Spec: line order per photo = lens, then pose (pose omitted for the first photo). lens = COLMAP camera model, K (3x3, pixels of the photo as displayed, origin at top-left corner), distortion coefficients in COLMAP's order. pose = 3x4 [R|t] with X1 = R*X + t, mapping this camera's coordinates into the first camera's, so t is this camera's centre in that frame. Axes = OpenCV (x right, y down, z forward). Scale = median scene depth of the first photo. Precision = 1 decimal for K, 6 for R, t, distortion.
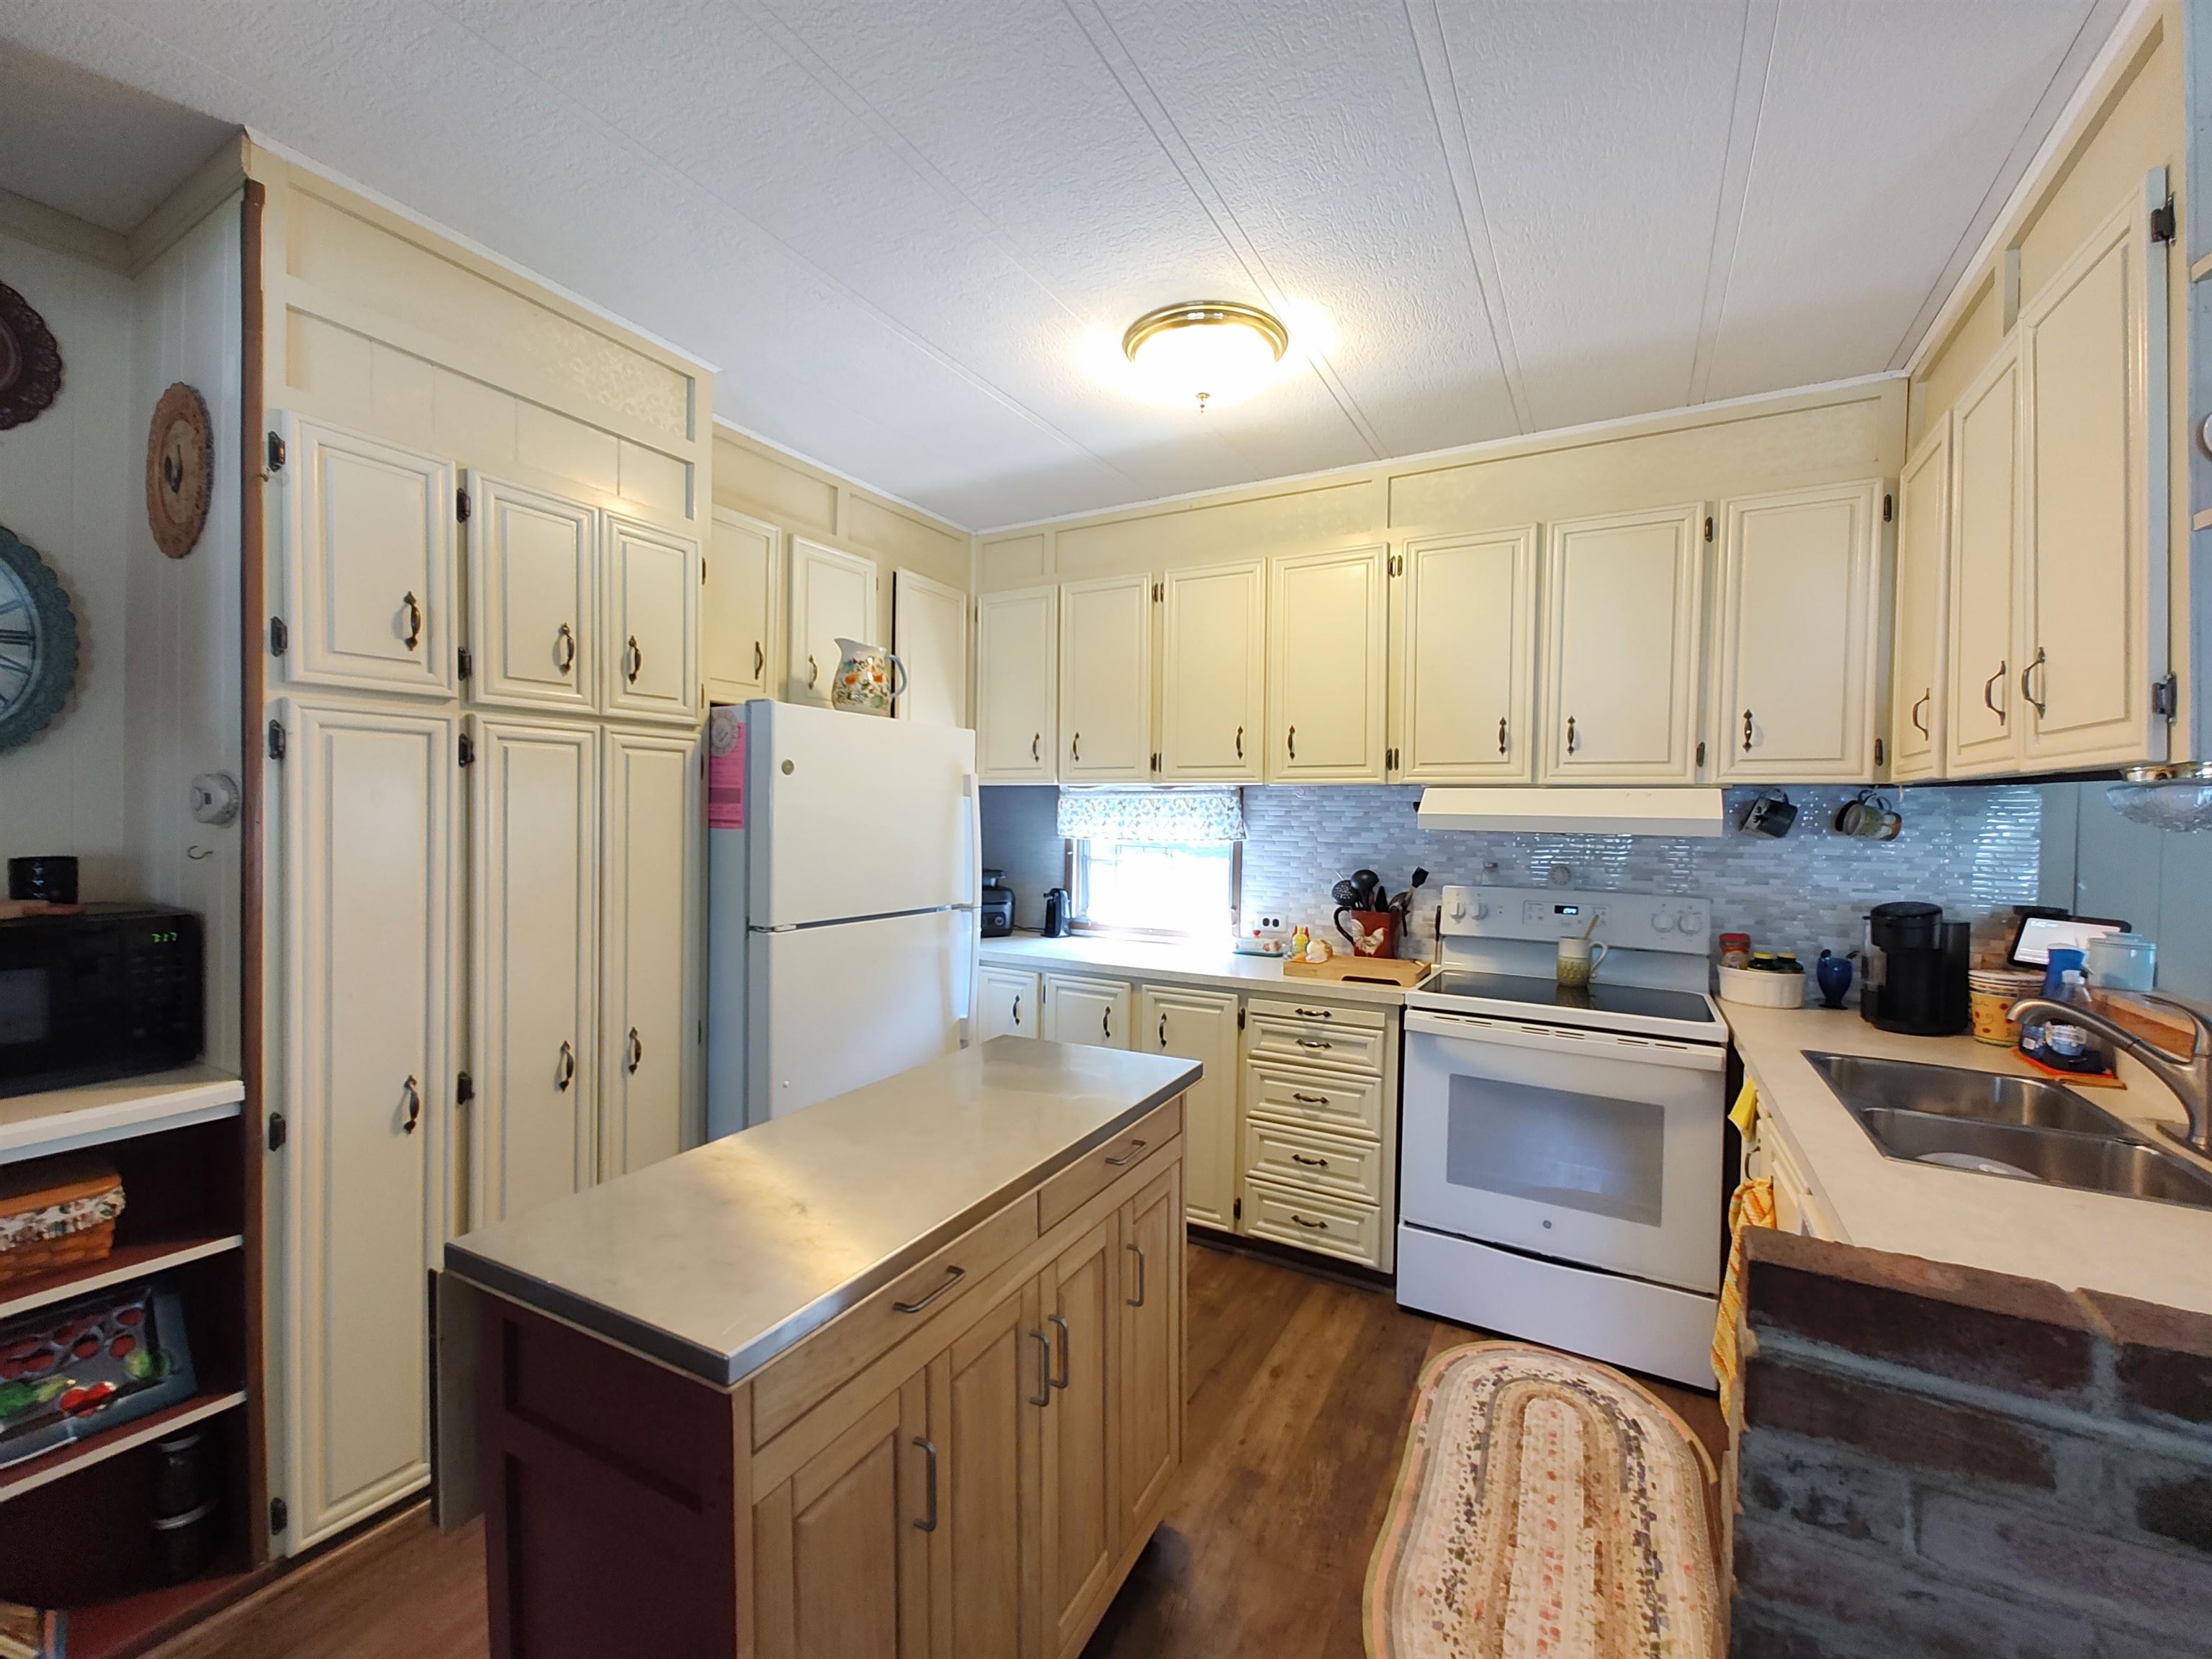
lens RADIAL K [[873.0, 0, 1106.0], [0, 873.0, 829.5], [0, 0, 1]] dist [-0.000072, -0.003131]
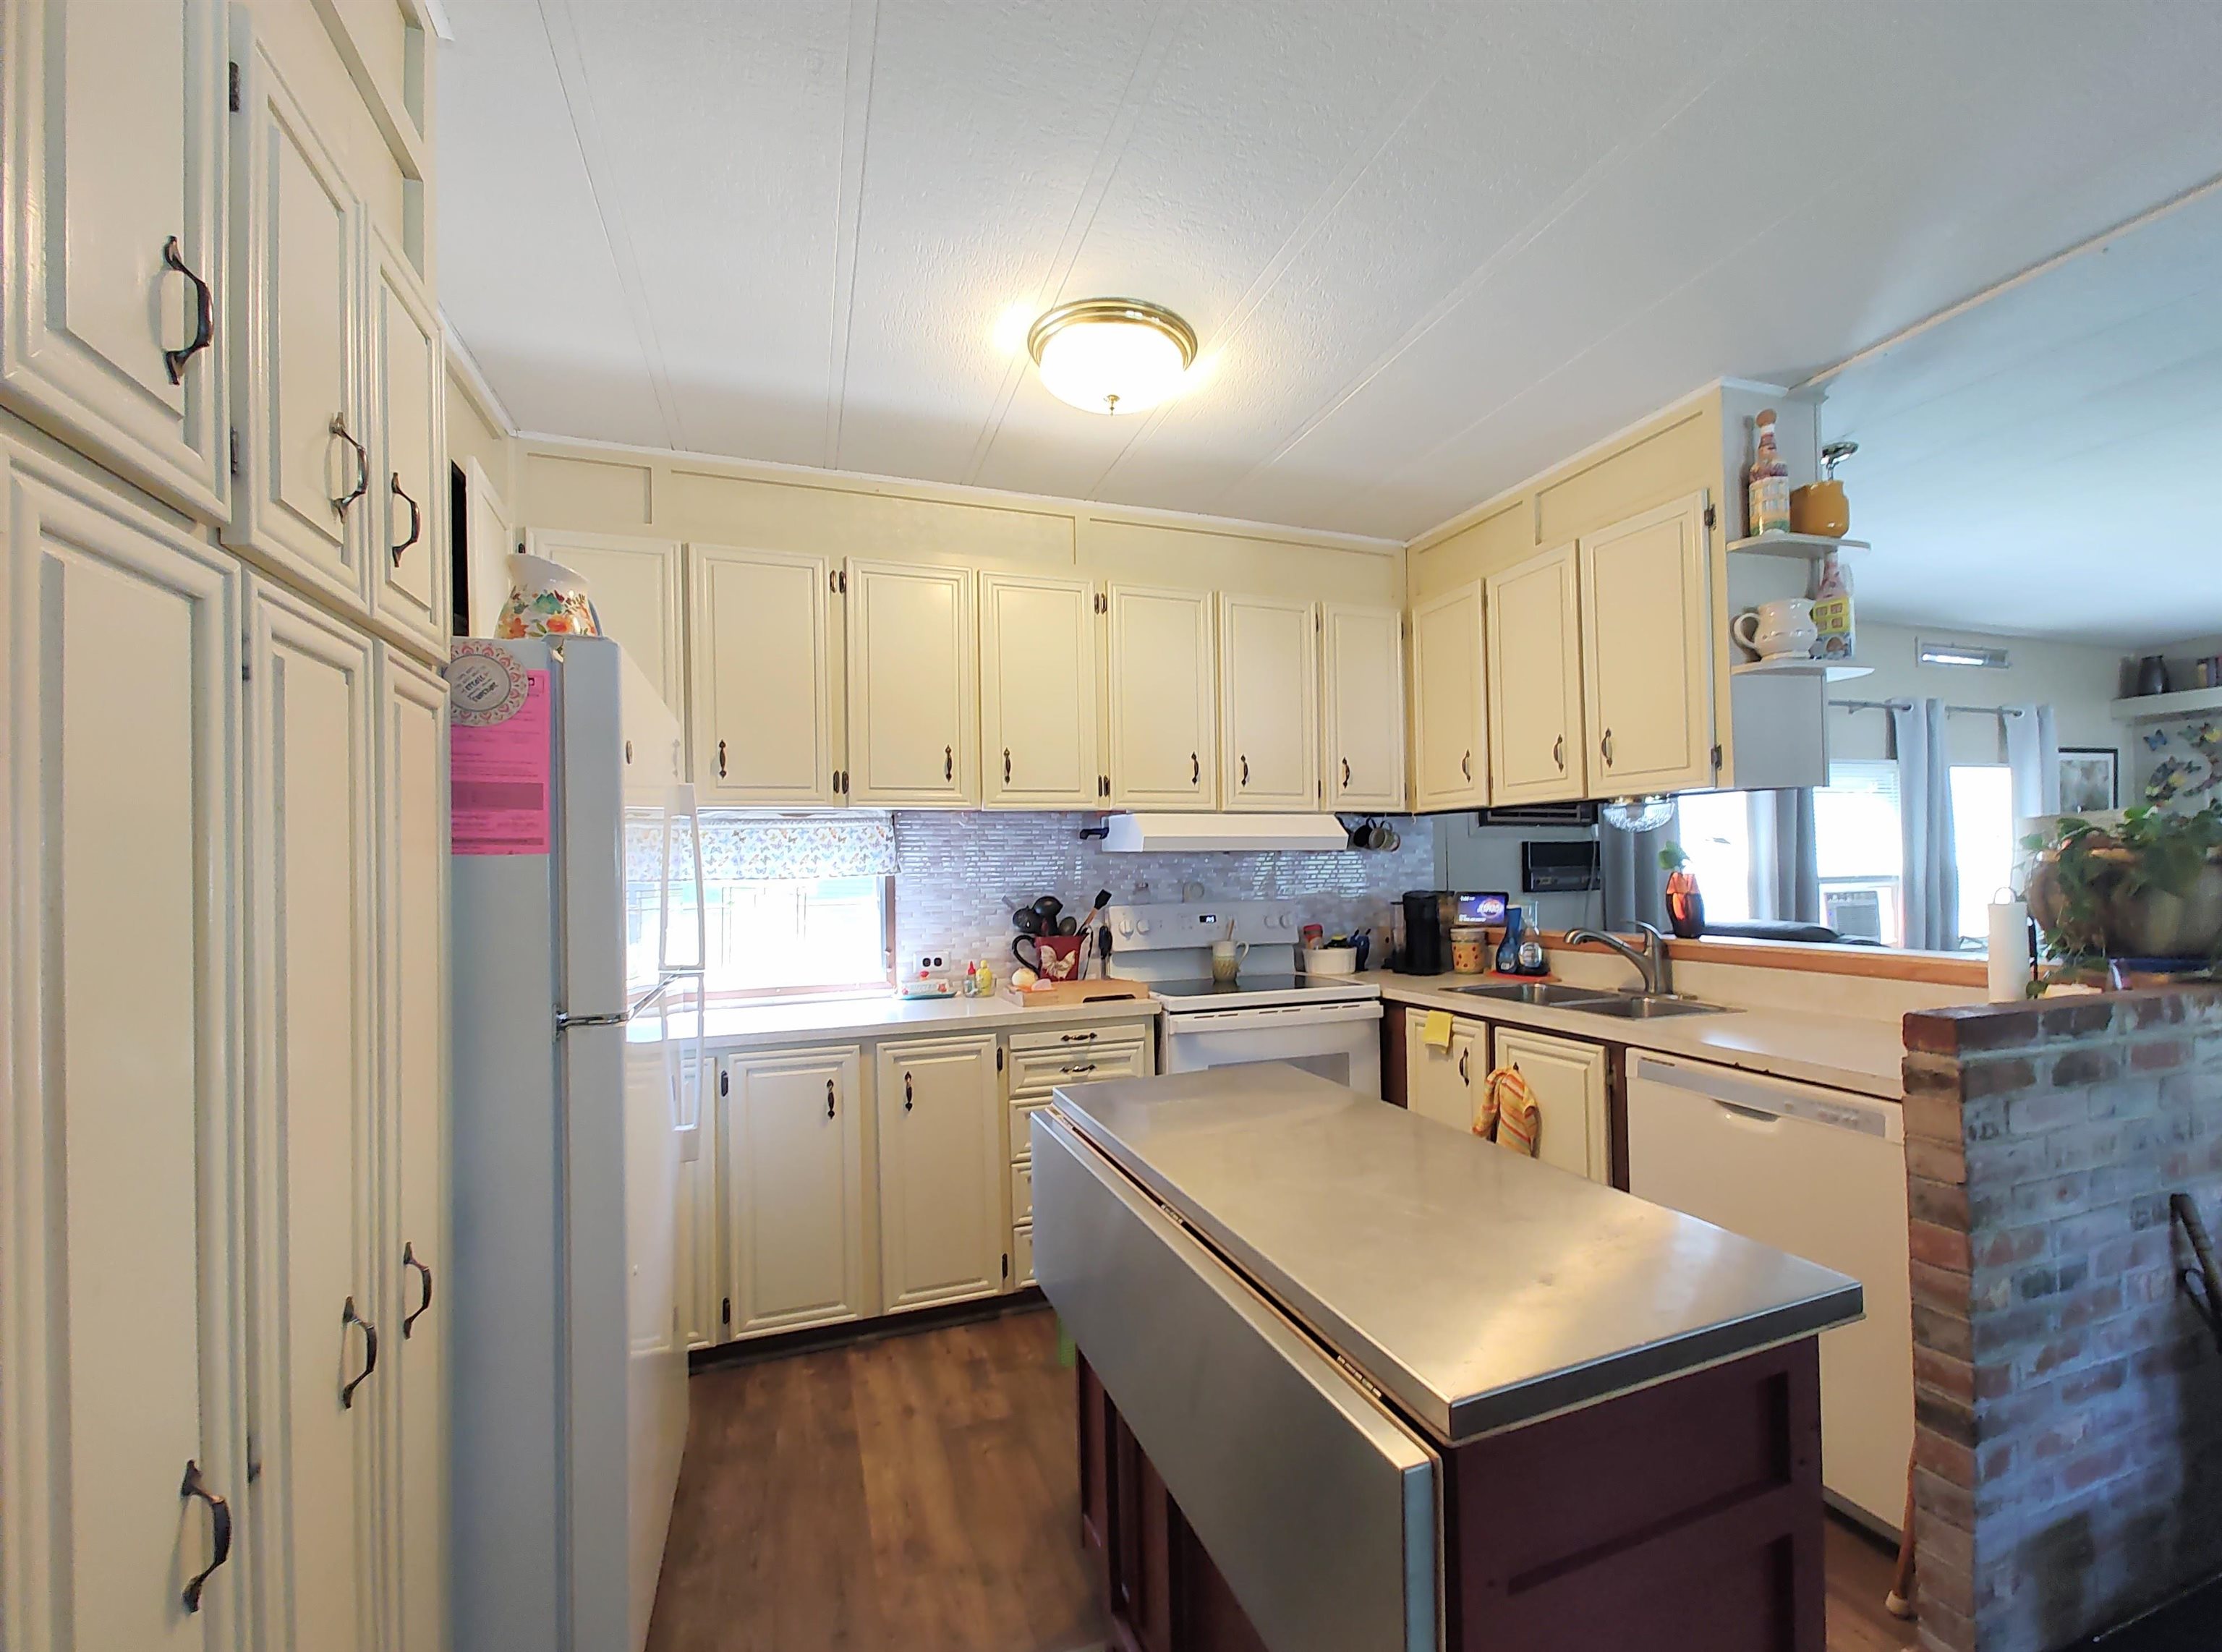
lens RADIAL K [[930.9, 0, 1112.2], [0, 930.9, 859.7], [0, 0, 1]] dist [-0.009871, -0.000232]
pose [[0.665917, -0.018277, 0.745802, -0.508737], [0.038657, 0.999202, -0.010029, 0.019689], [-0.745024, 0.035509, 0.666092, 0.249848]]
